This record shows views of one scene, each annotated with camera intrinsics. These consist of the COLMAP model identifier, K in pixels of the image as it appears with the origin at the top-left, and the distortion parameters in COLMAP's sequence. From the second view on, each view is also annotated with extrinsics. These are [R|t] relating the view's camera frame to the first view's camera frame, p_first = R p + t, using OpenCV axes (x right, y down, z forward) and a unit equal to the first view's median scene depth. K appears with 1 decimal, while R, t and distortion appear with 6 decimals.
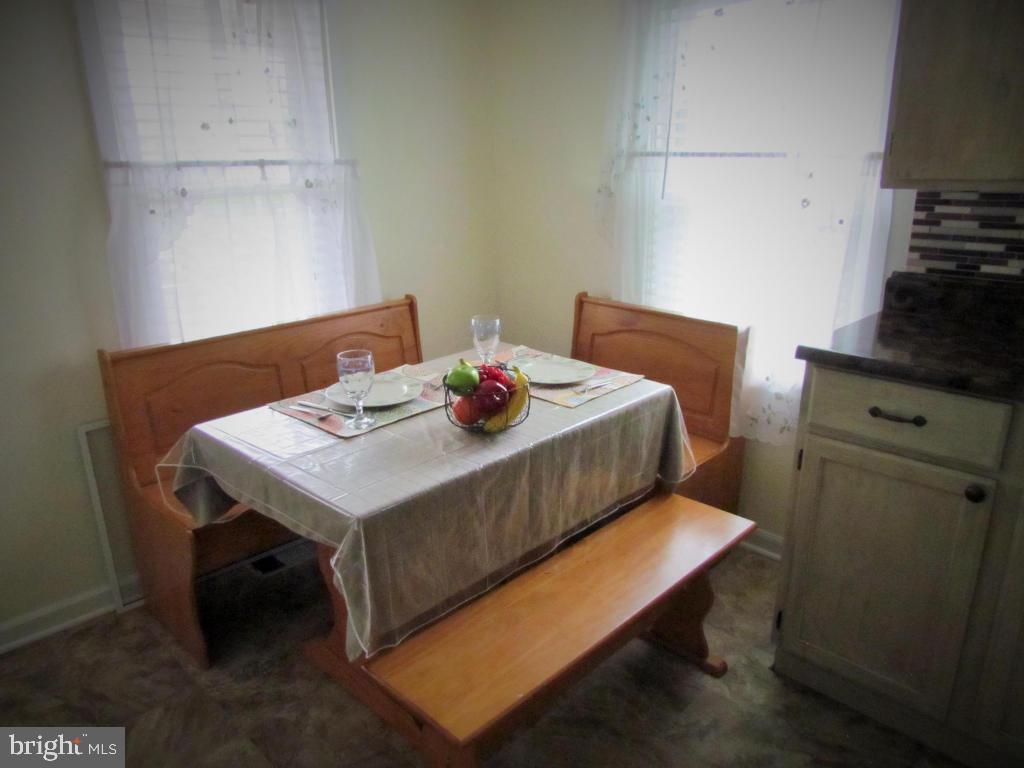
lens RADIAL K [[731.4, 0, 514.7], [0, 731.4, 391.0], [0, 0, 1]] dist [-0.040430, 0.022740]
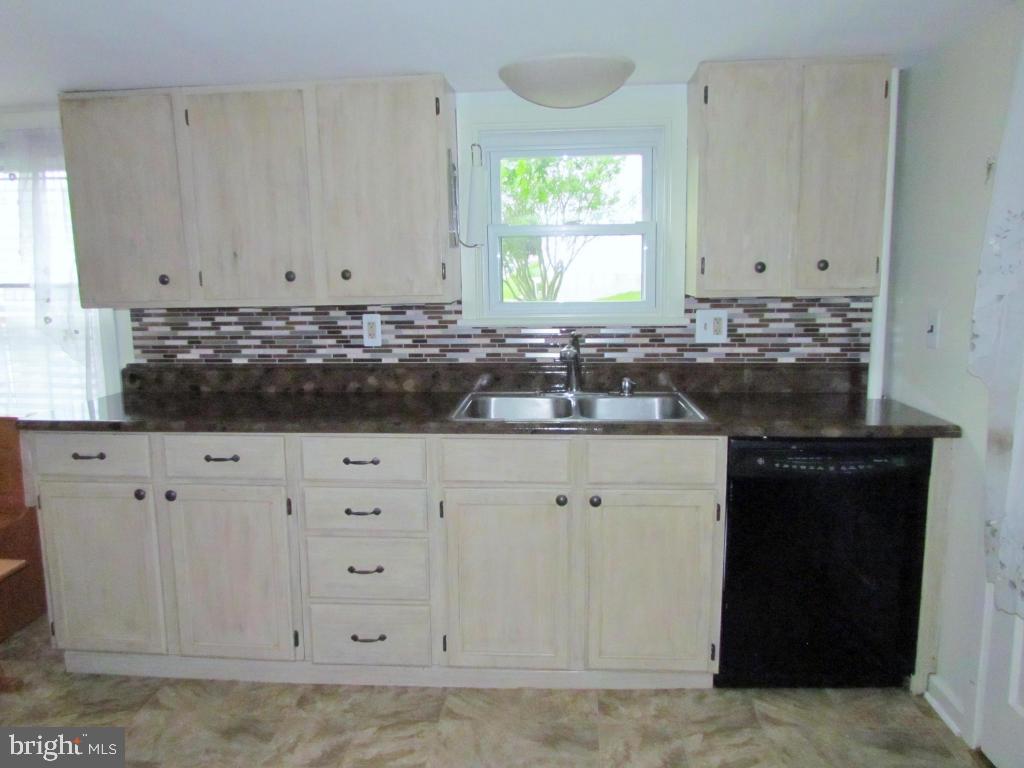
lens RADIAL K [[731.4, 0, 512.6], [0, 731.4, 383.0], [0, 0, 1]] dist [-0.040430, 0.022740]
pose [[0.766111, -0.094287, 0.635754, 0.201438], [0.196779, 0.976087, -0.092366, 0.154652], [-0.611843, 0.195865, 0.766345, -0.554259]]
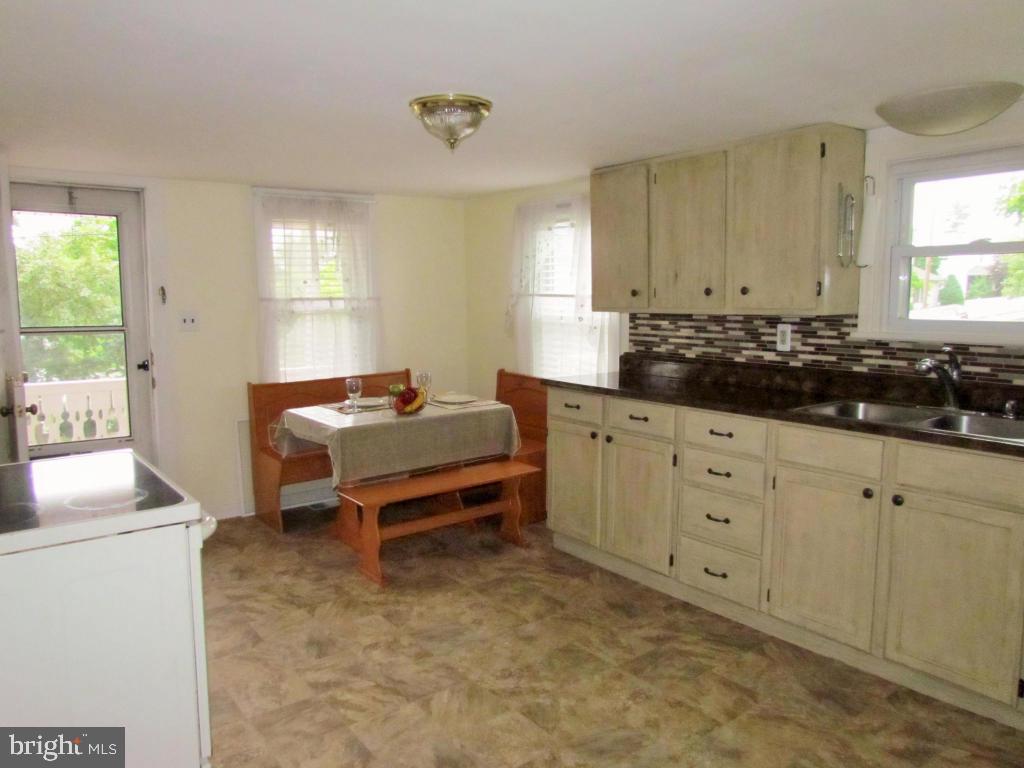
lens RADIAL K [[731.4, 0, 517.0], [0, 731.4, 381.8], [0, 0, 1]] dist [-0.040430, 0.022740]
pose [[0.990871, 0.018965, -0.133472, 0.512712], [-0.042780, 0.983118, -0.177904, 0.295902], [0.127845, 0.181990, 0.974954, -1.021034]]
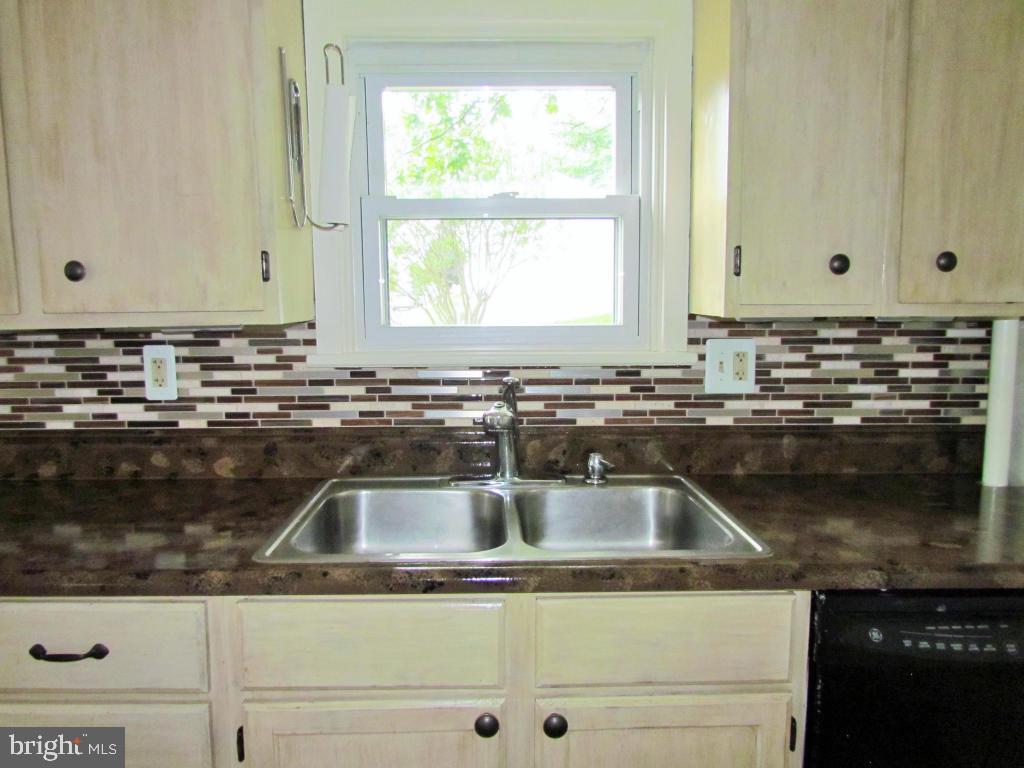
lens RADIAL K [[731.4, 0, 516.1], [0, 731.4, 386.8], [0, 0, 1]] dist [-0.040430, 0.022740]
pose [[0.692437, -0.074838, 0.717586, 0.587027], [0.212122, 0.971764, -0.103341, 0.056752], [-0.689591, 0.223773, 0.688760, -0.164355]]
